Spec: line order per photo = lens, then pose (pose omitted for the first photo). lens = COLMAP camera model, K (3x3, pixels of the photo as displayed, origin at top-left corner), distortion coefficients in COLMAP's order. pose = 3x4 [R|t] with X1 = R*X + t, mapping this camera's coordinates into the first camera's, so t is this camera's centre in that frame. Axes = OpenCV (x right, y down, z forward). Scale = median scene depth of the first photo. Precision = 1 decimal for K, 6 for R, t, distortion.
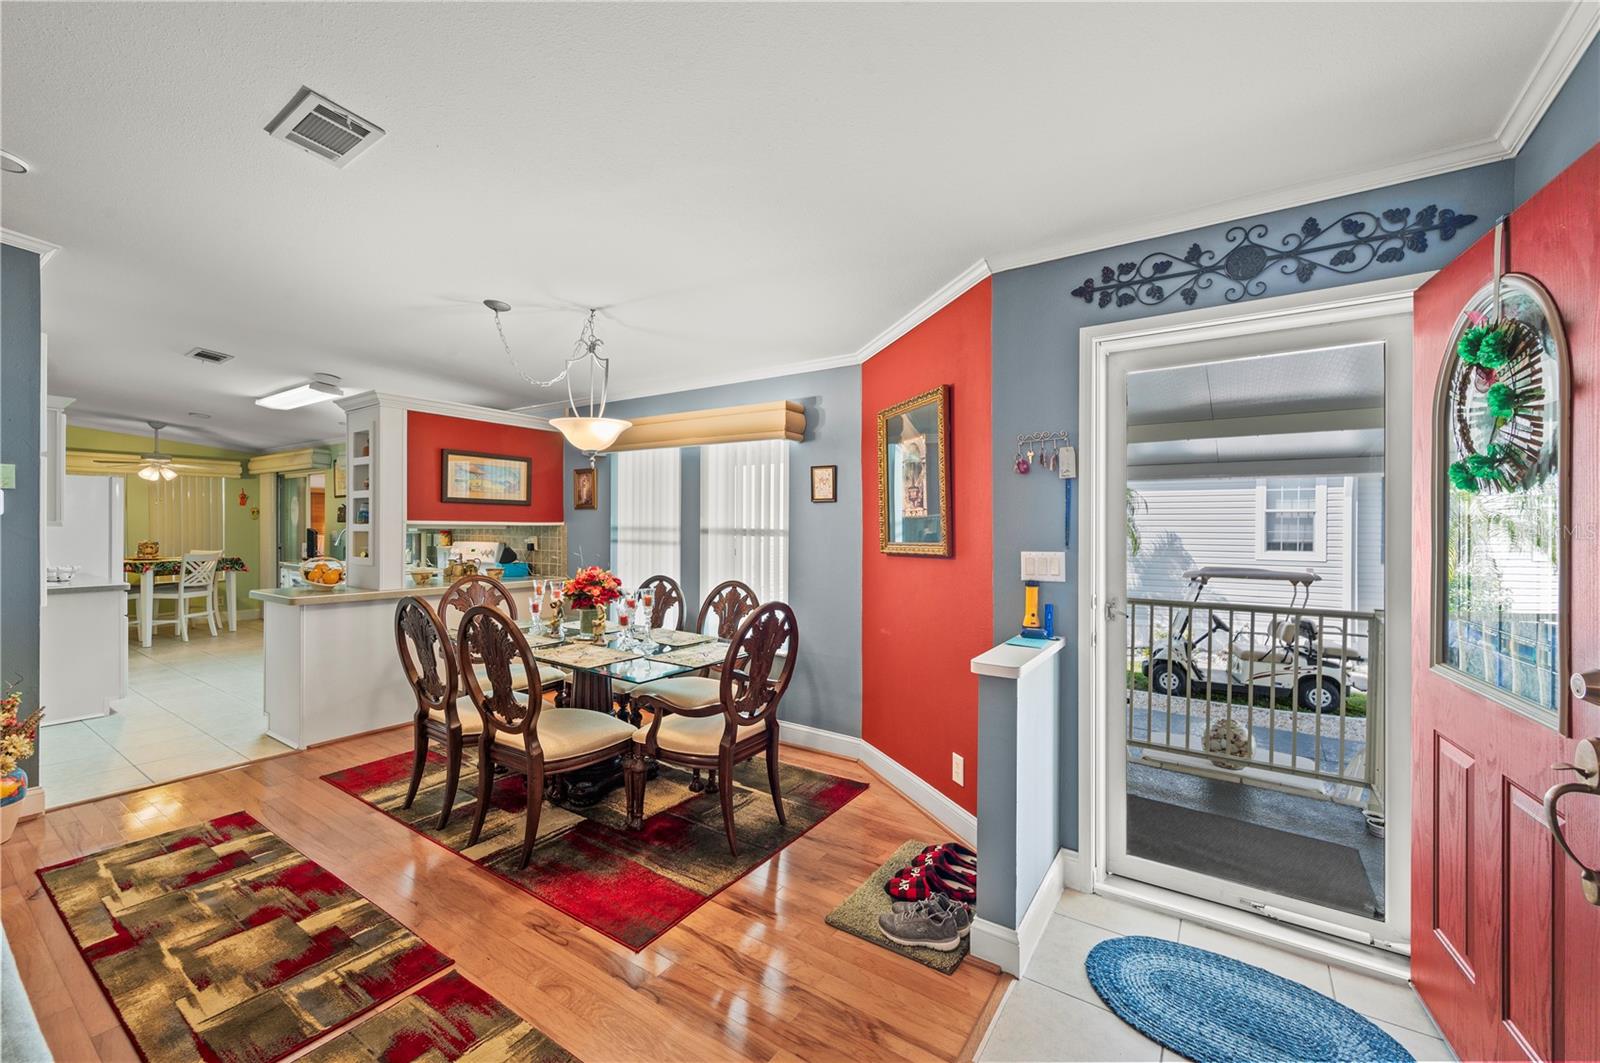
lens RADIAL K [[642.2, 0, 798.4], [0, 642.2, 526.4], [0, 0, 1]] dist [0.001015, -0.000056]
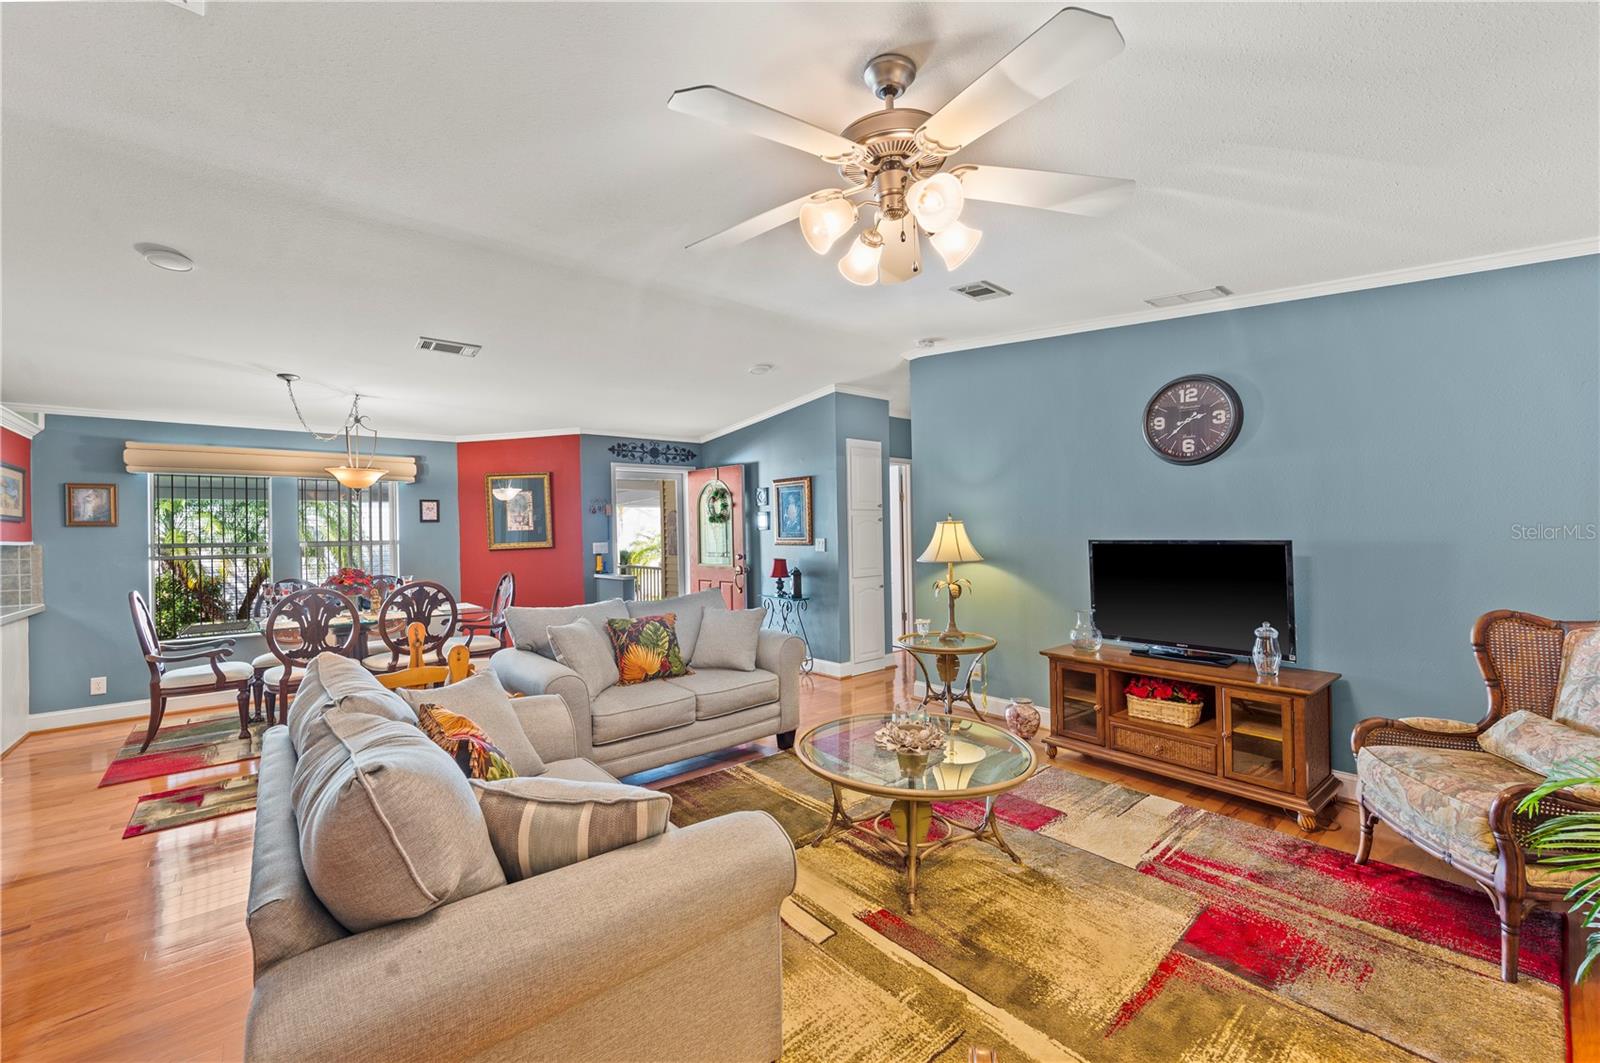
lens RADIAL K [[636.5, 0, 803.7], [0, 636.5, 534.0], [0, 0, 1]] dist [0.001161, 0.000154]
pose [[0.258827, -0.016203, 0.965788, -0.986566], [0.023028, 0.999679, 0.010600, -0.001979], [-0.965649, 0.019496, 0.259117, -0.257672]]
